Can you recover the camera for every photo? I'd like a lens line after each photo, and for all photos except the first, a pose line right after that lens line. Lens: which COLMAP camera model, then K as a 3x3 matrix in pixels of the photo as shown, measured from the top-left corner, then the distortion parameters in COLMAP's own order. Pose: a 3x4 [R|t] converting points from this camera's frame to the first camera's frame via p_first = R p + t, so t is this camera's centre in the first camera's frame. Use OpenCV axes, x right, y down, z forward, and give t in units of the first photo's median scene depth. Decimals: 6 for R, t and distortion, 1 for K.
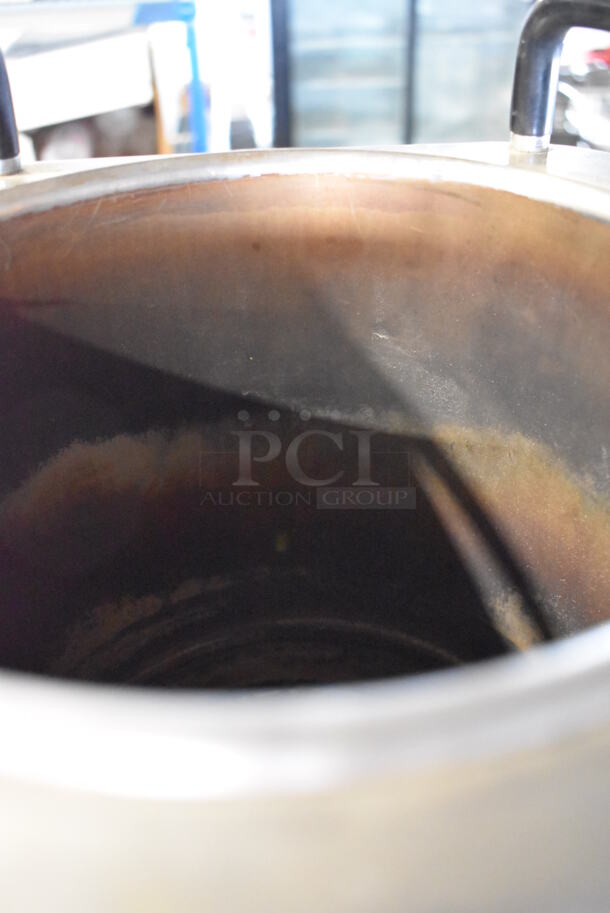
lens RADIAL K [[836.0, 0, 305.0], [0, 836.0, 456.5], [0, 0, 1]] dist [-0.082201, -0.008113]
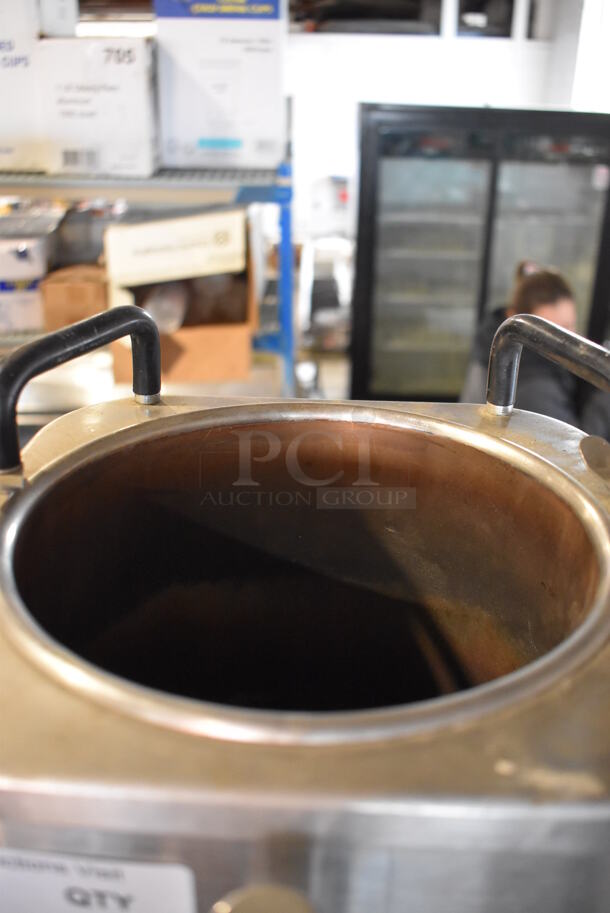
lens RADIAL K [[836.0, 0, 305.0], [0, 836.0, 456.5], [0, 0, 1]] dist [-0.082201, -0.008113]
pose [[0.993358, 0.081148, -0.081575, 0.052546], [-0.093980, 0.981245, -0.168303, -0.012375], [0.066388, 0.174851, 0.982354, -0.455853]]
